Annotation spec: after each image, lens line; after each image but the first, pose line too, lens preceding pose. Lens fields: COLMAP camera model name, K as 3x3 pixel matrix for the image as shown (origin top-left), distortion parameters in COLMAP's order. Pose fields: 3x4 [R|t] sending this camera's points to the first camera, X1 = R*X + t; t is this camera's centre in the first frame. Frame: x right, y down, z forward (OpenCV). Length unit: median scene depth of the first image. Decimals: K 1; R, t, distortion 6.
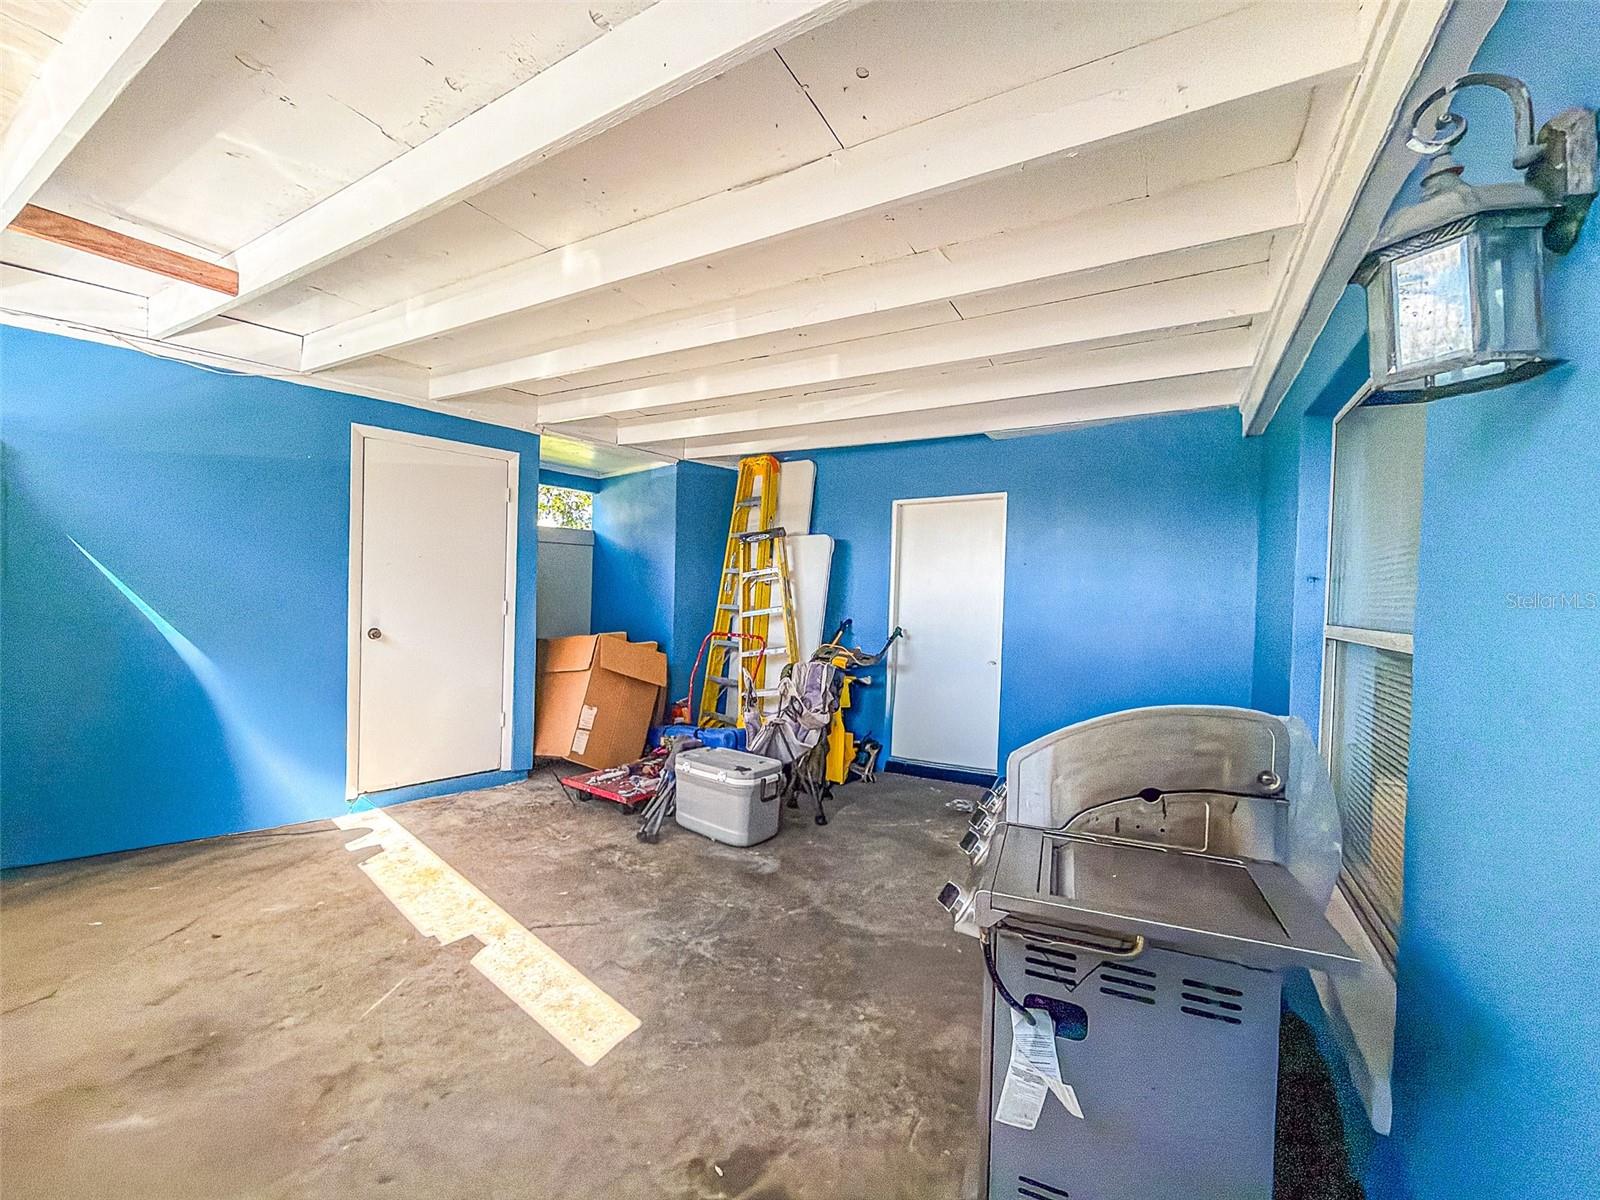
lens RADIAL K [[642.5, 0, 795.7], [0, 642.5, 600.8], [0, 0, 1]] dist [0.001203, -0.000158]
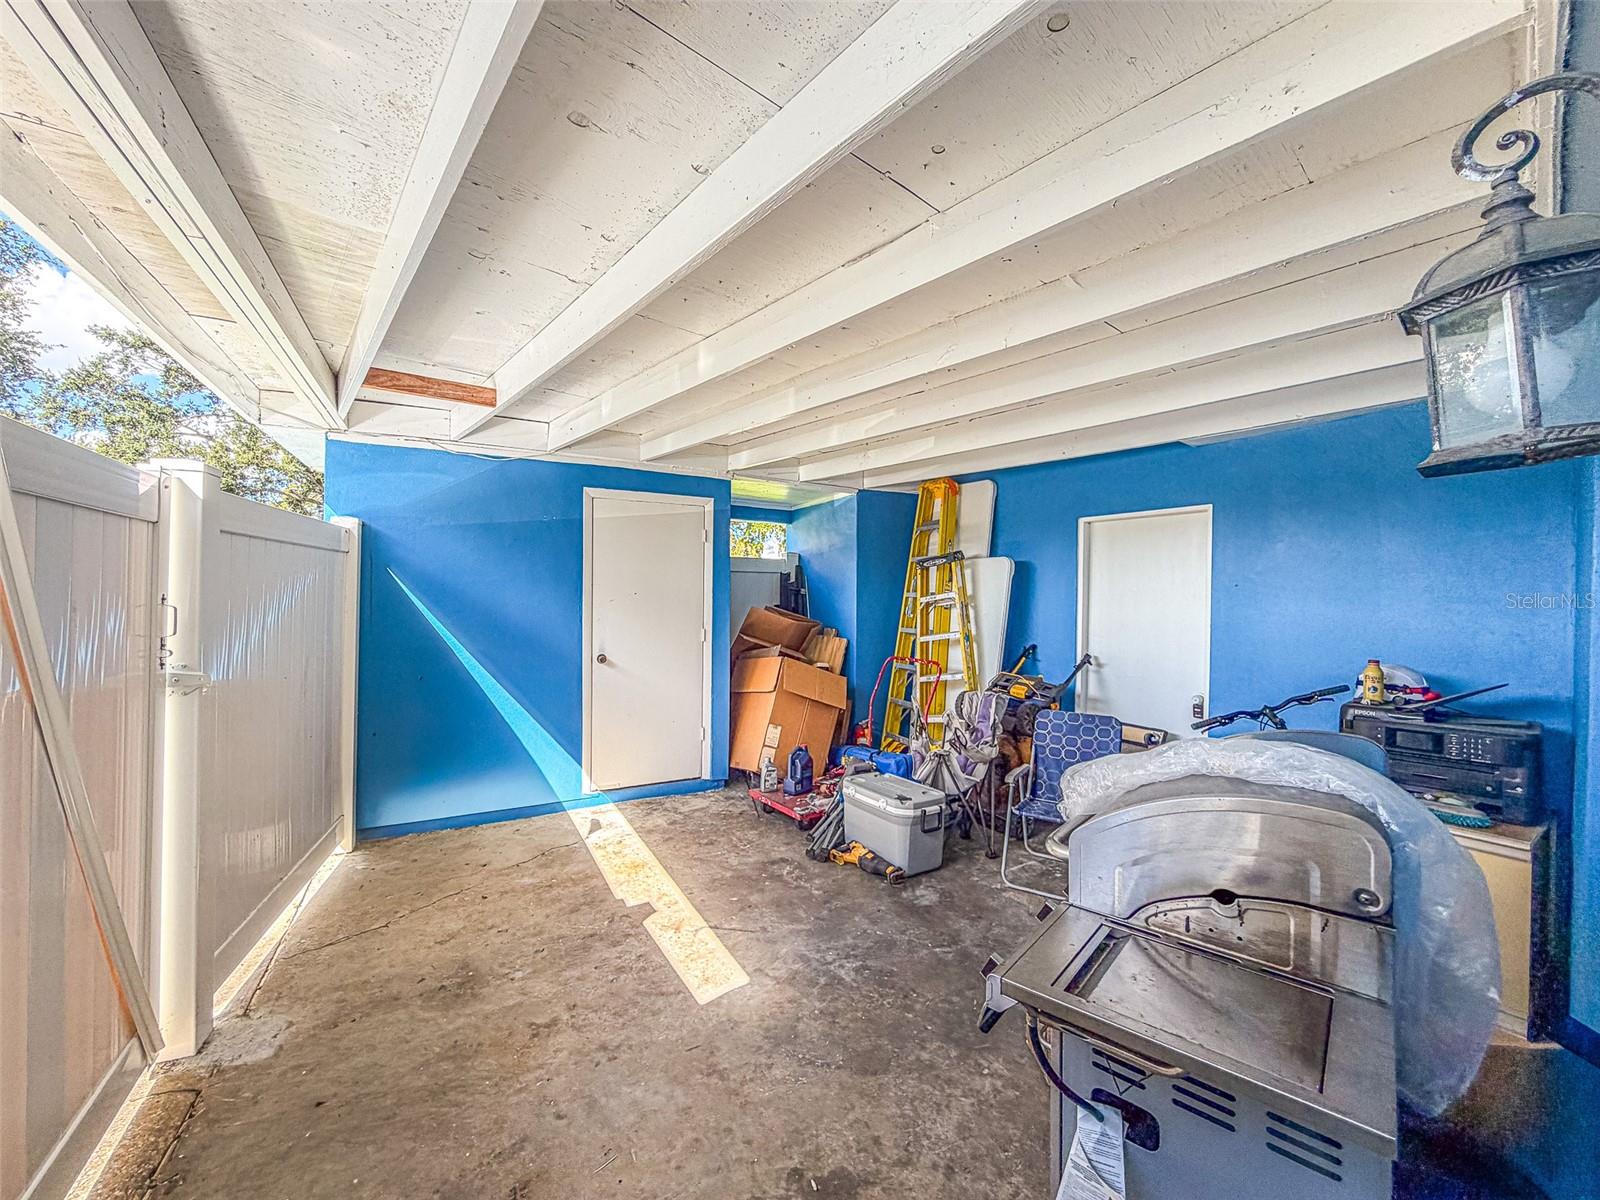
lens RADIAL K [[642.5, 0, 798.6], [0, 642.5, 601.3], [0, 0, 1]] dist [0.001203, -0.000158]
pose [[0.943521, -0.016845, -0.330885, 0.121279], [0.012757, 0.999813, -0.014521, -0.045058], [0.331067, 0.009479, 0.943559, -0.023544]]
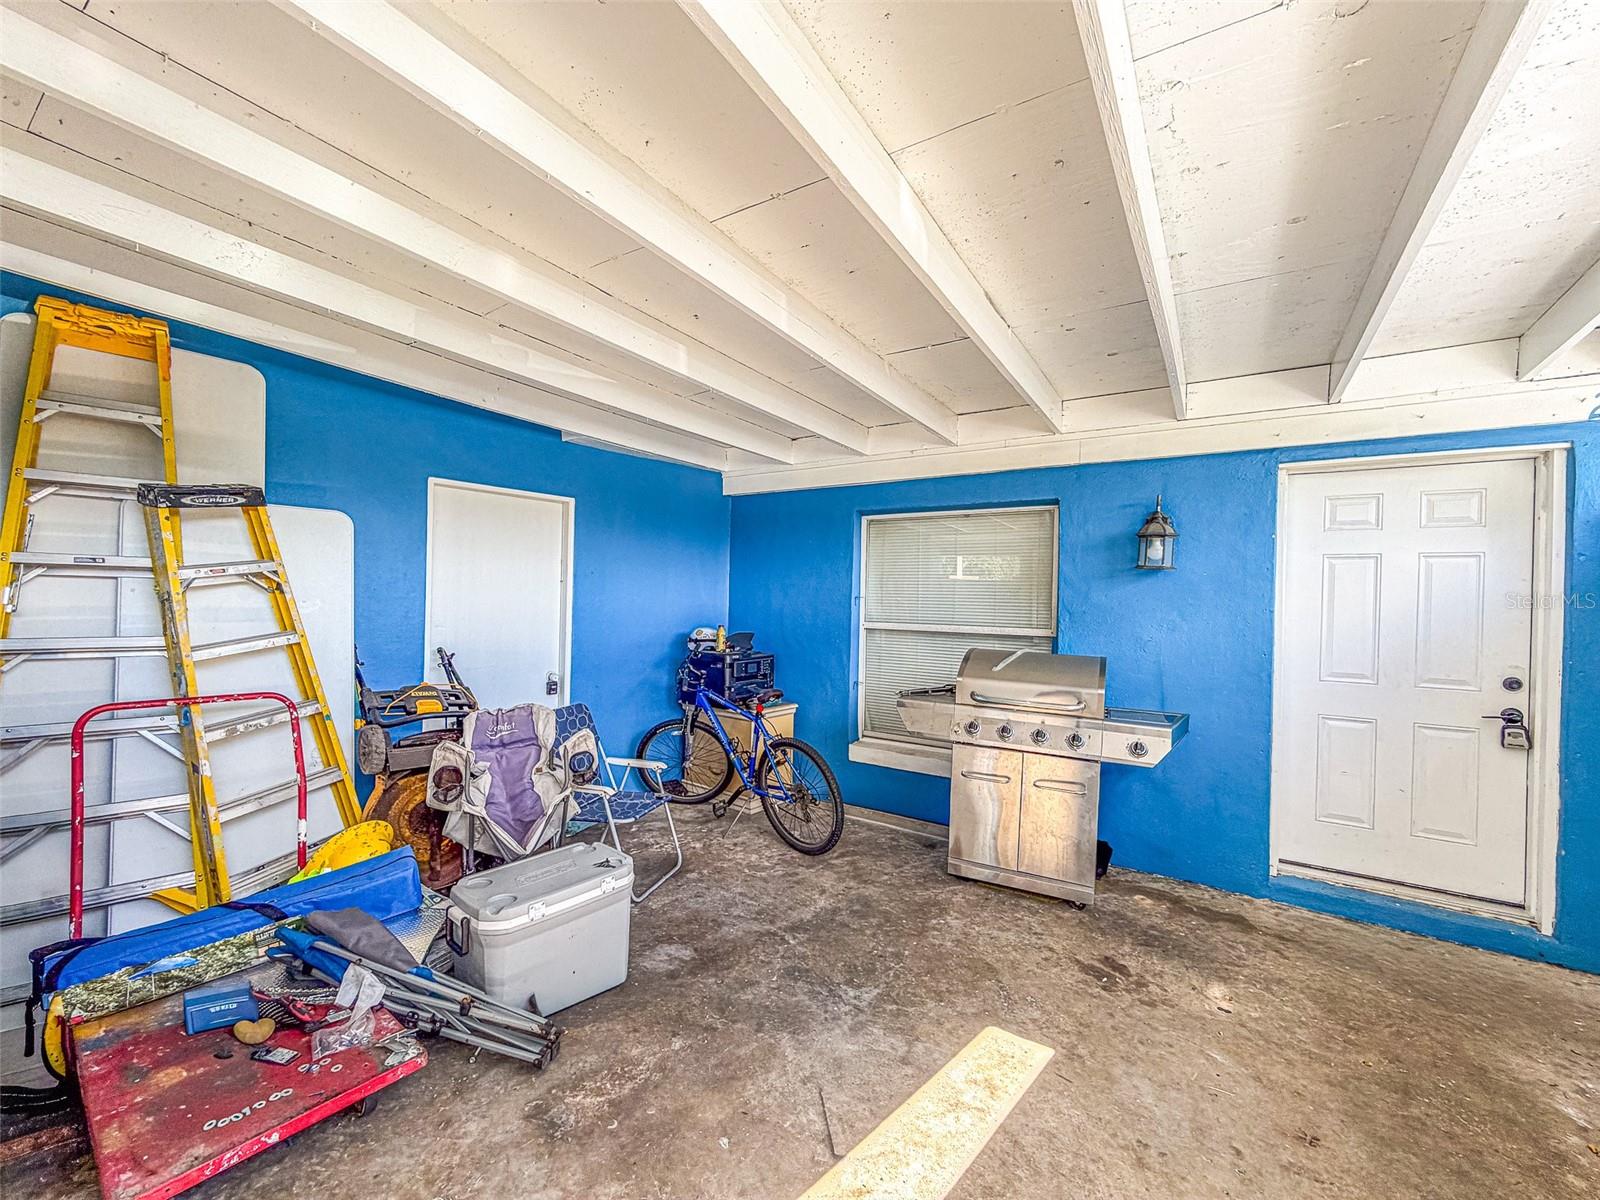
lens RADIAL K [[642.5, 0, 800.6], [0, 642.5, 597.6], [0, 0, 1]] dist [0.001203, -0.000158]
pose [[0.049077, -0.025183, 0.998477, -0.927716], [-0.010444, 0.999614, 0.025725, -0.068576], [-0.998740, -0.011690, 0.048795, 0.890044]]
